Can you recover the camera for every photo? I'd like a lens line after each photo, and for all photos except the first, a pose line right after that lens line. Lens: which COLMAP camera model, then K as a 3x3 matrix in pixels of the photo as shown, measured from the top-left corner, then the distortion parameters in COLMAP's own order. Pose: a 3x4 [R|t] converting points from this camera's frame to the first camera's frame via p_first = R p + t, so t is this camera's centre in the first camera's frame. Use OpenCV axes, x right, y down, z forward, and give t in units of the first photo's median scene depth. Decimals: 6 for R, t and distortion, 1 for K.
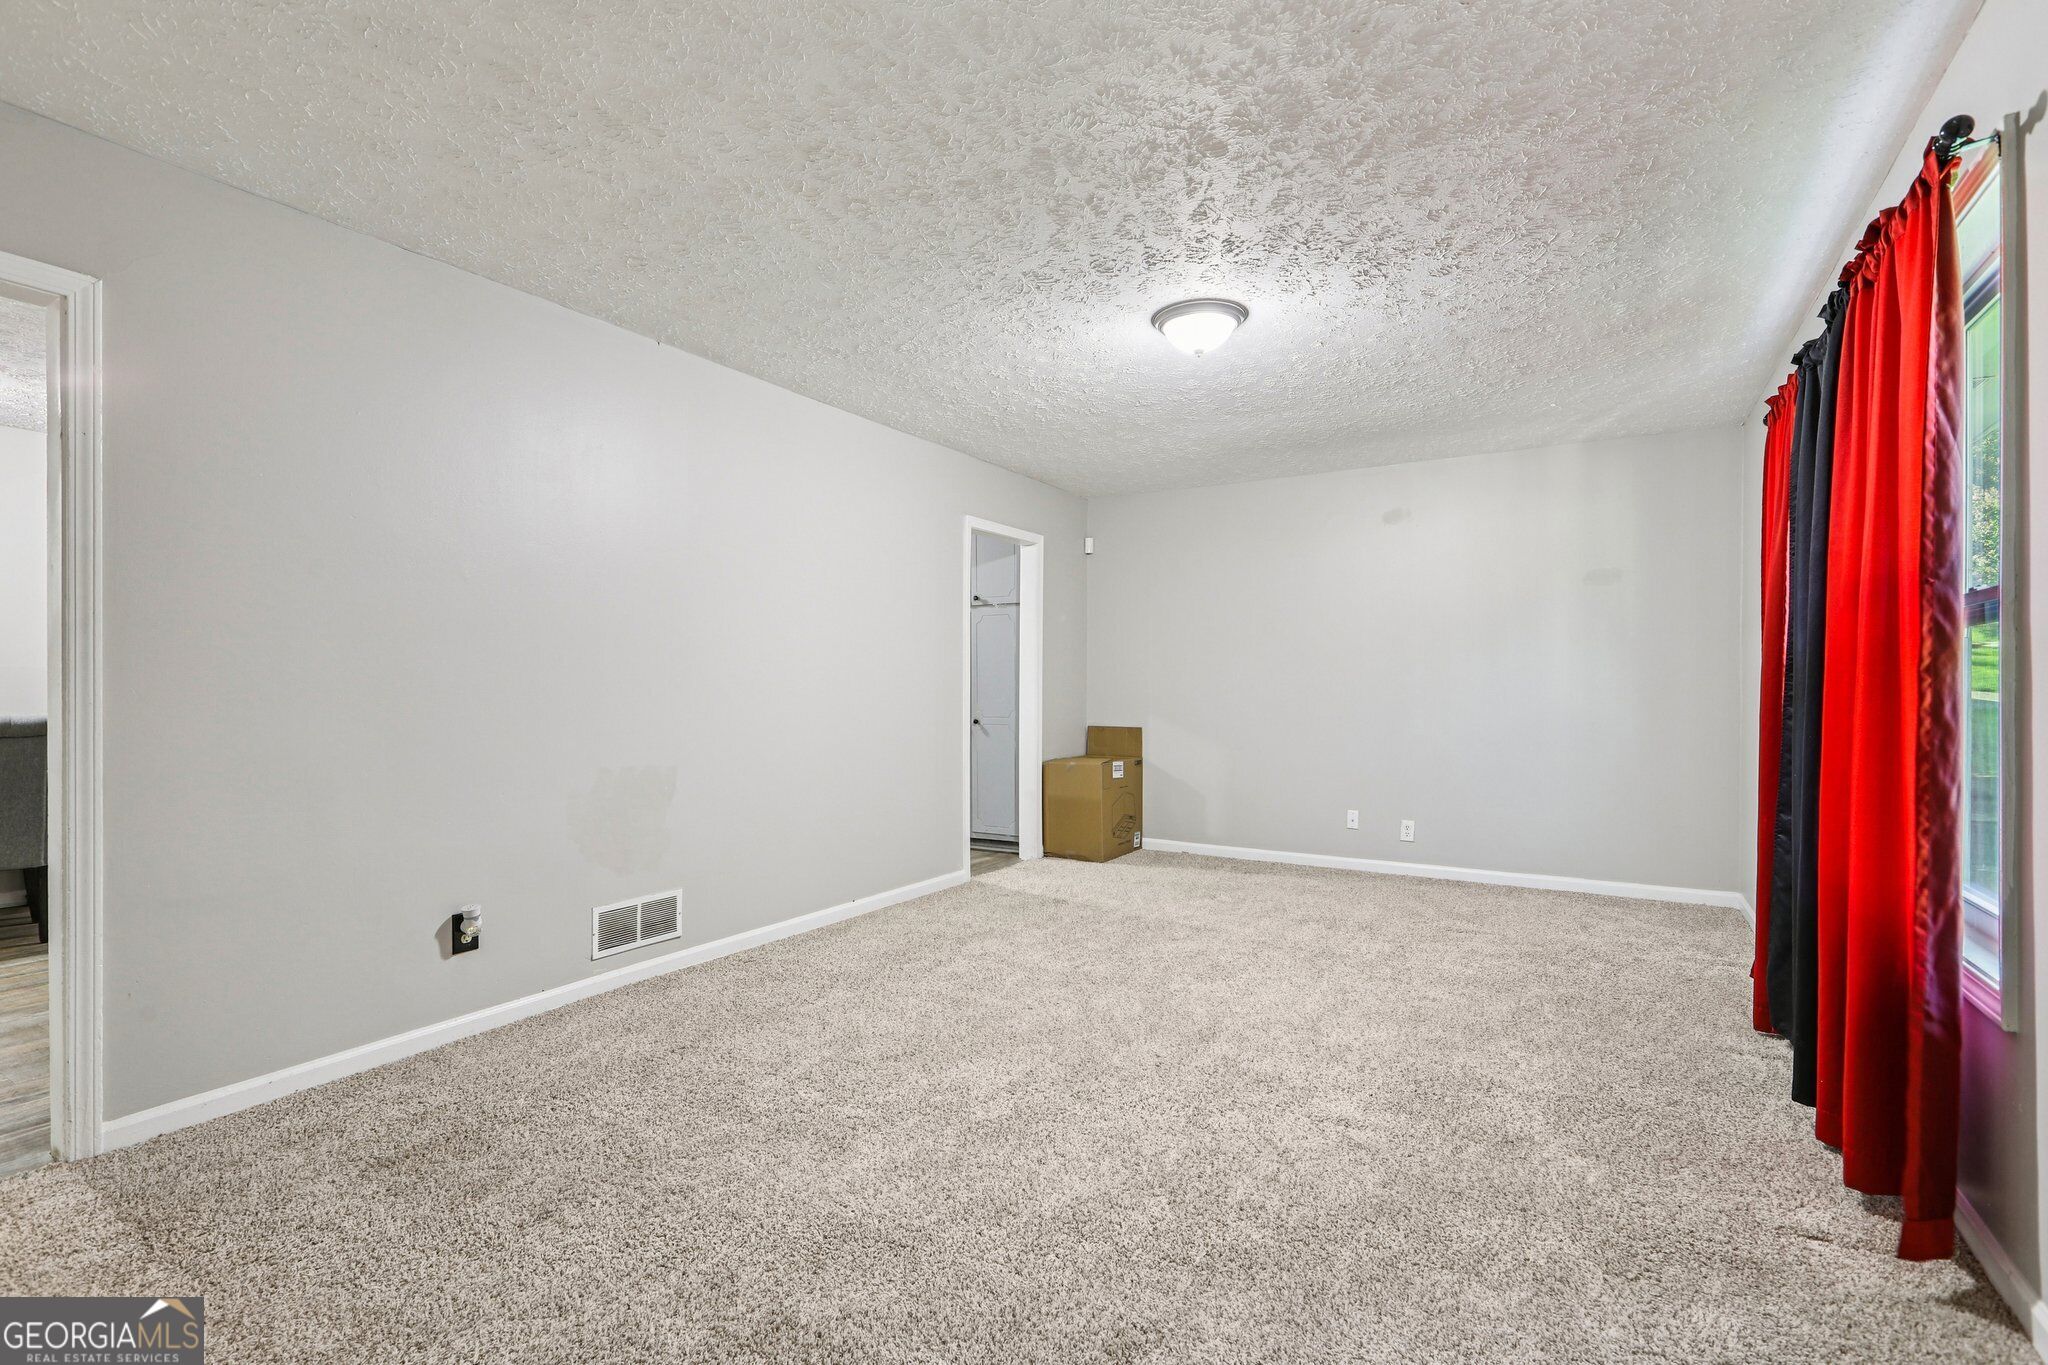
lens RADIAL K [[937.1, 0, 1016.4], [0, 937.1, 685.1], [0, 0, 1]] dist [-0.000018, -0.000143]
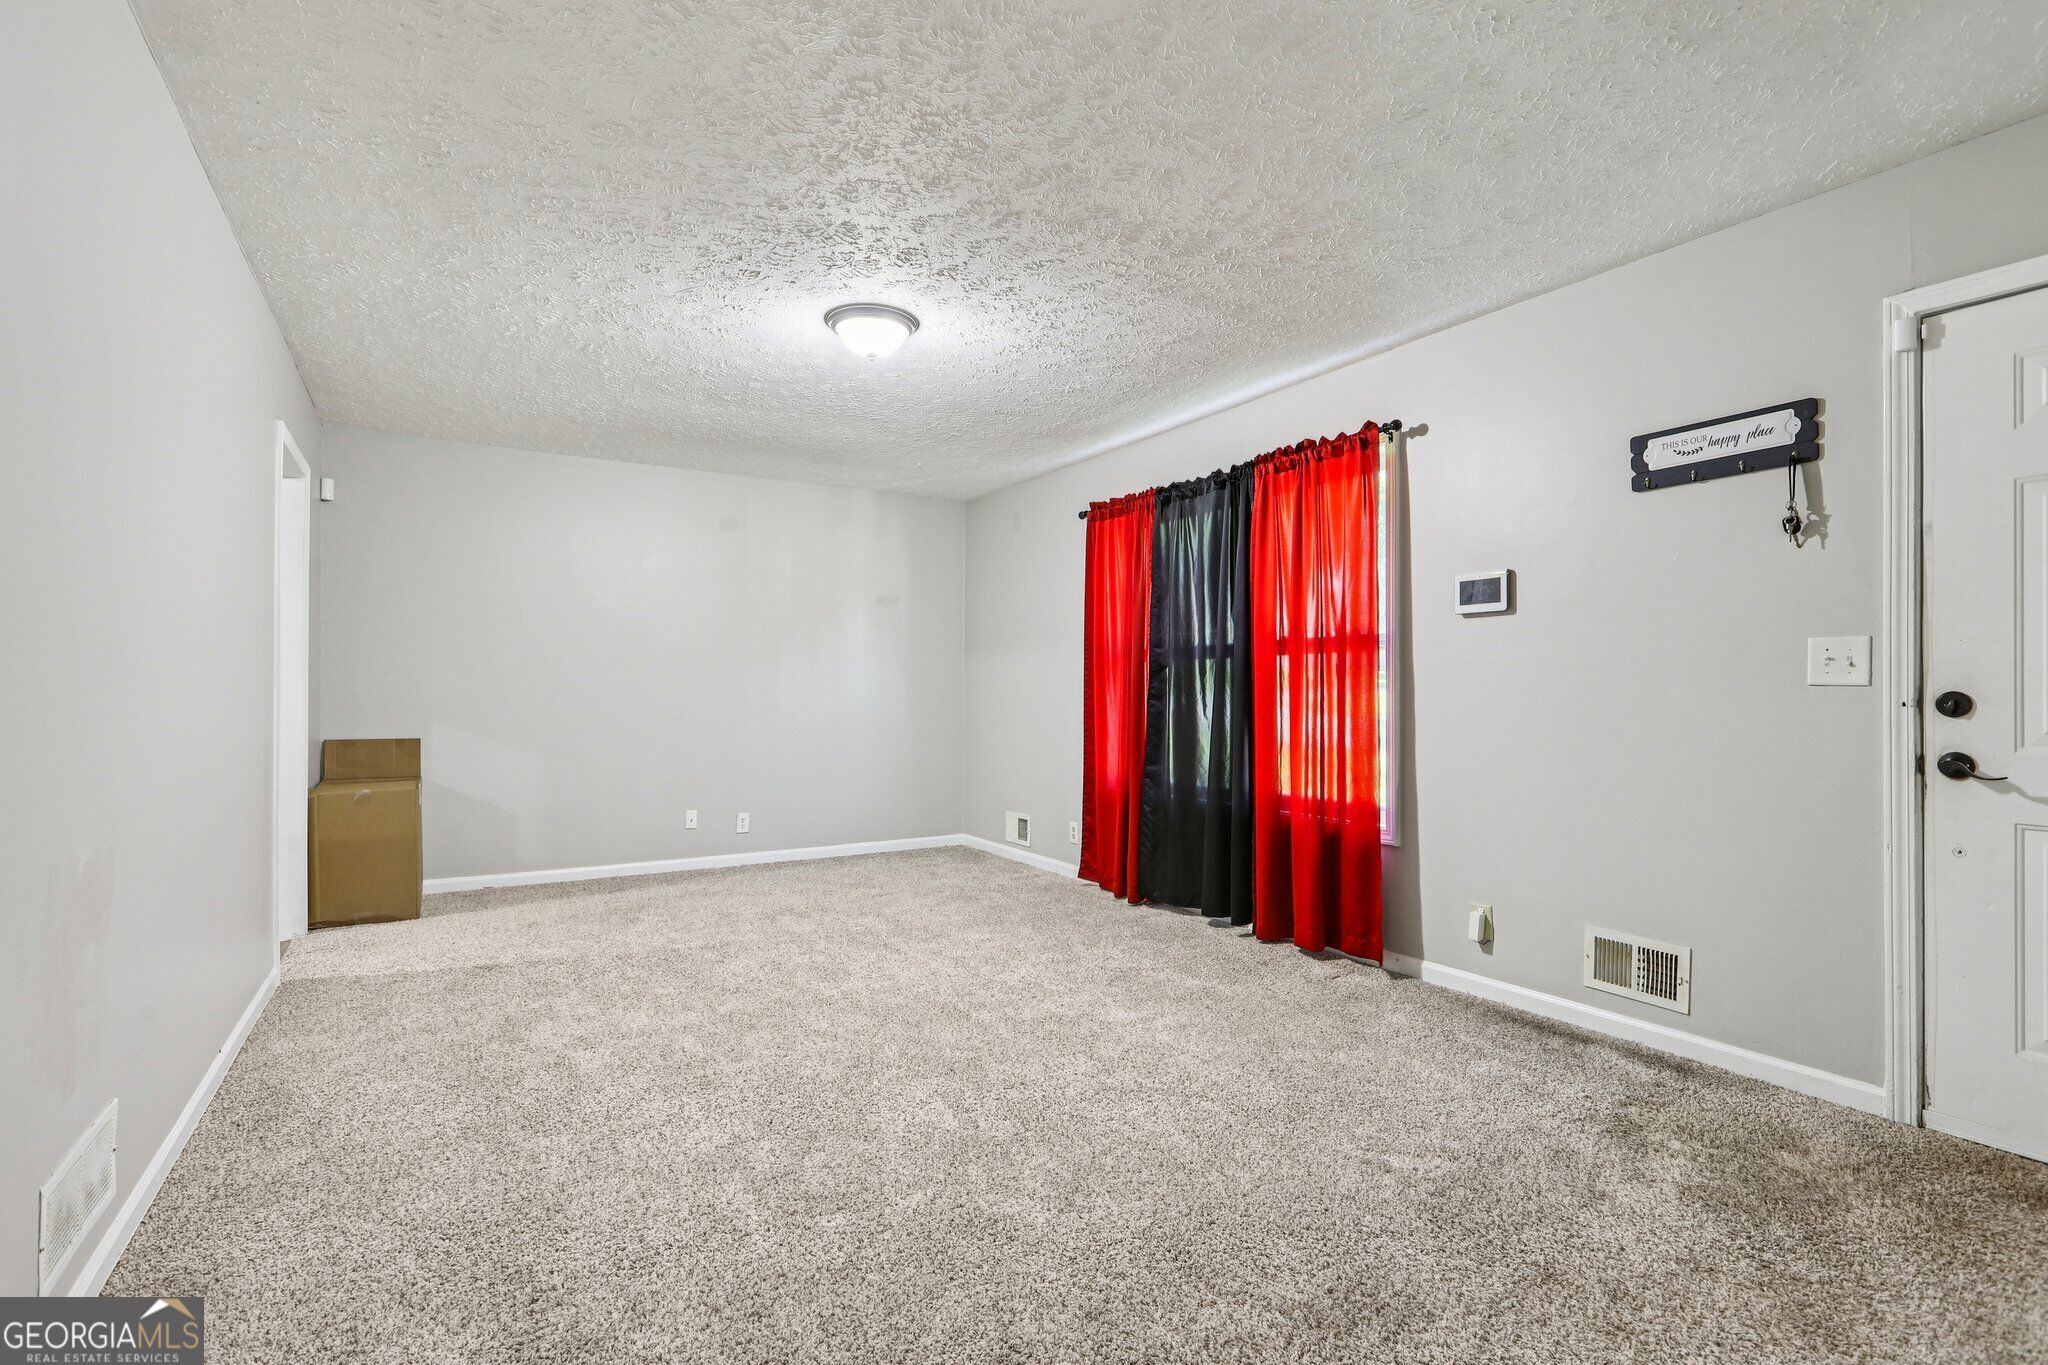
lens RADIAL K [[937.1, 0, 1016.4], [0, 937.1, 685.1], [0, 0, 1]] dist [-0.000018, -0.000143]
pose [[0.455647, 0.005557, 0.890143, -0.585831], [-0.004435, 0.999982, -0.003973, 0.003614], [-0.890150, -0.002138, 0.455663, 0.367593]]
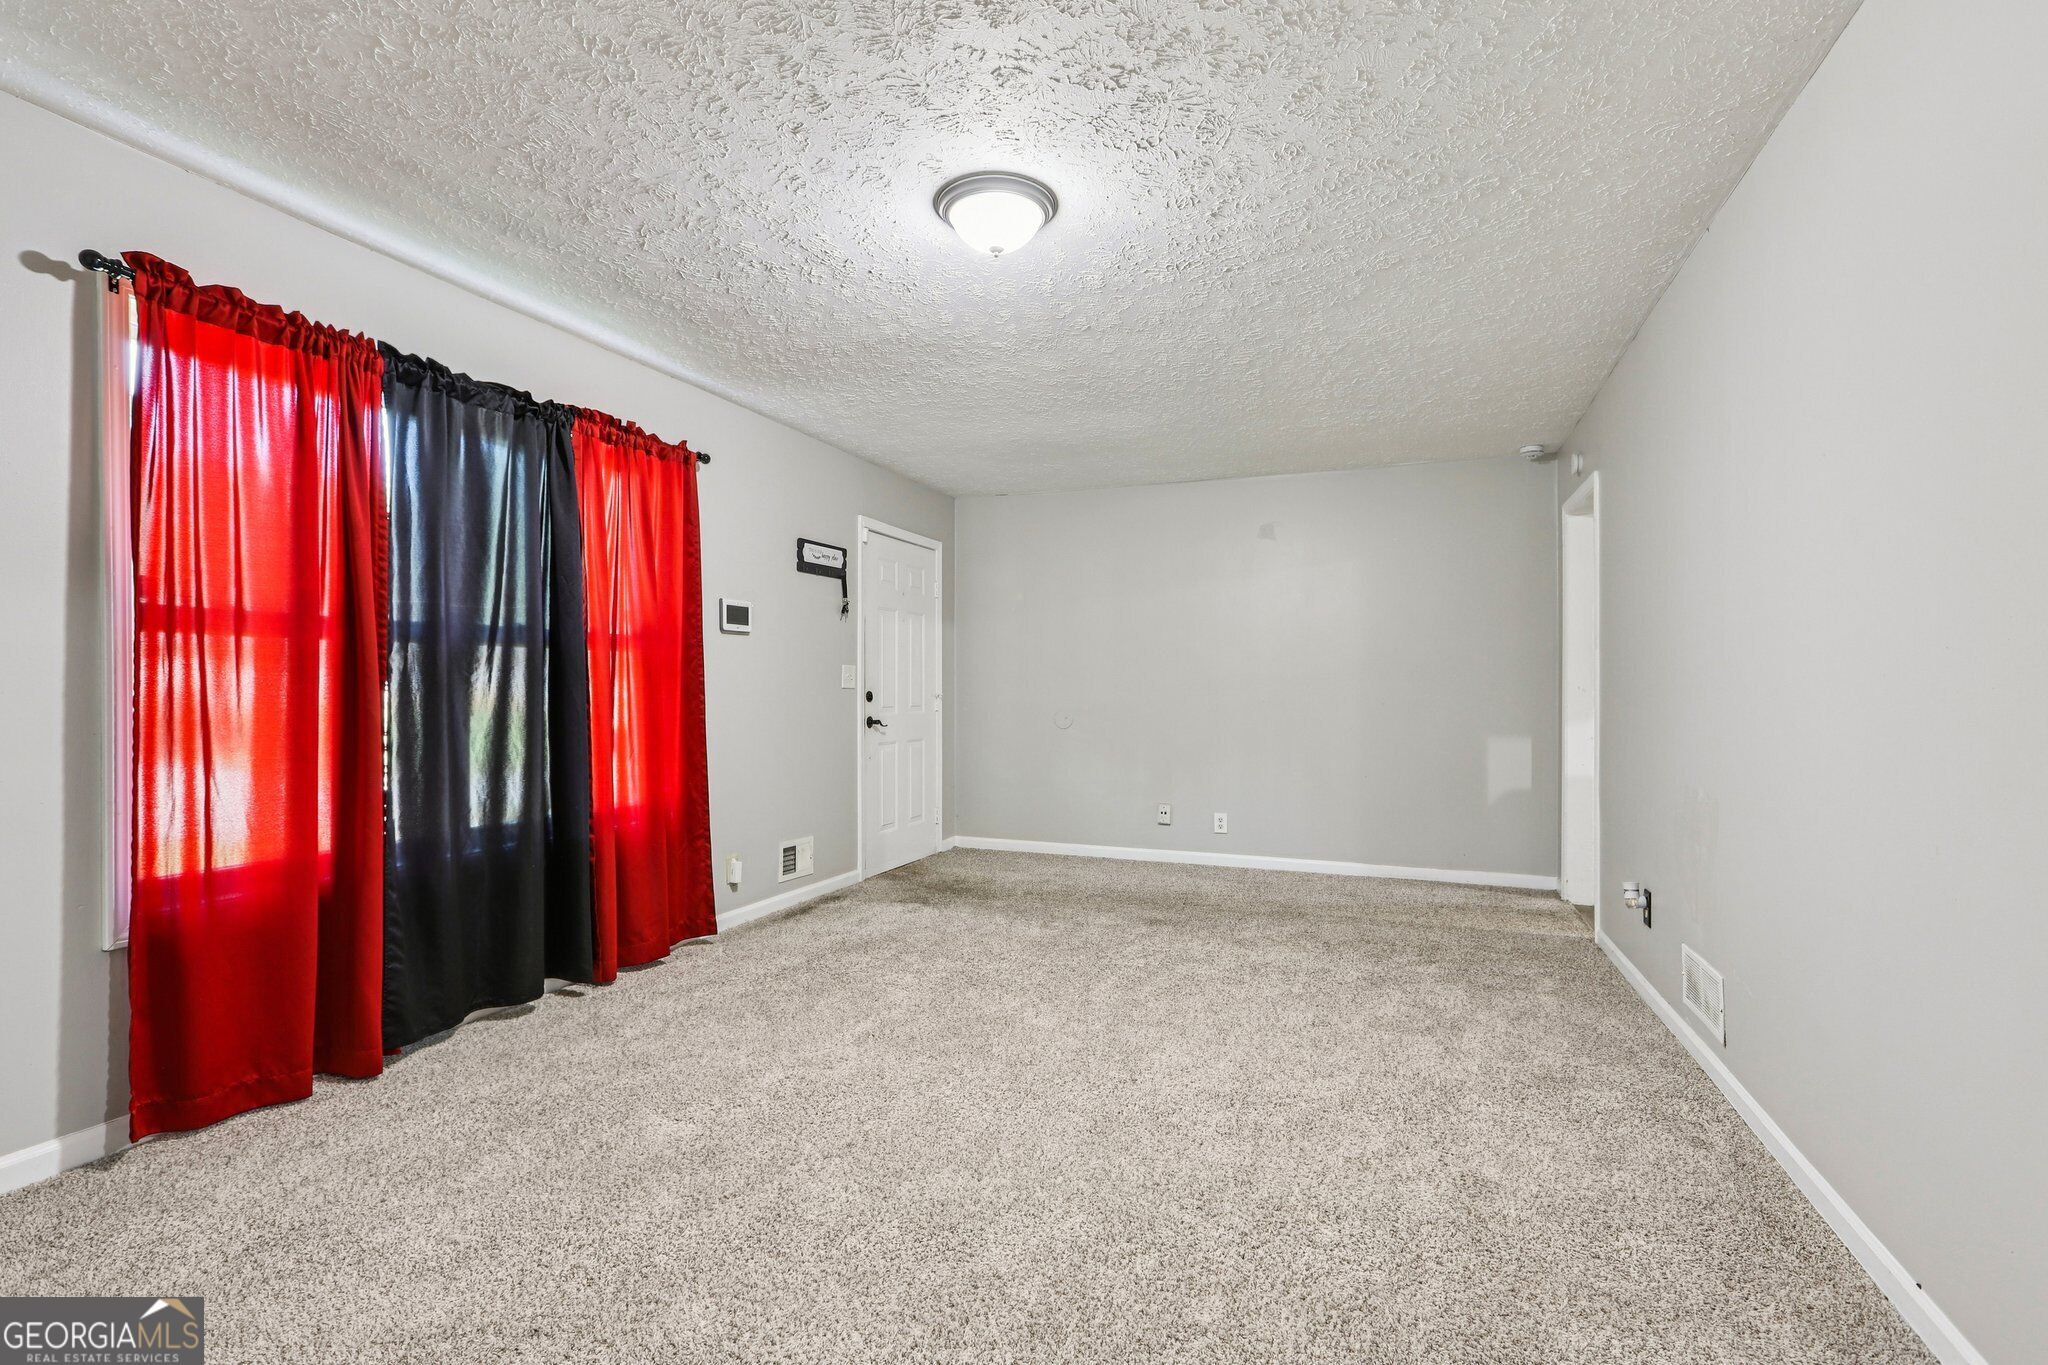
lens RADIAL K [[937.1, 0, 1016.4], [0, 937.1, 685.1], [0, 0, 1]] dist [-0.000018, -0.000143]
pose [[-0.986355, -0.000081, -0.164635, 1.244959], [0.001889, 0.999929, -0.011808, 0.019712], [0.164624, -0.011957, -0.986284, 3.021066]]
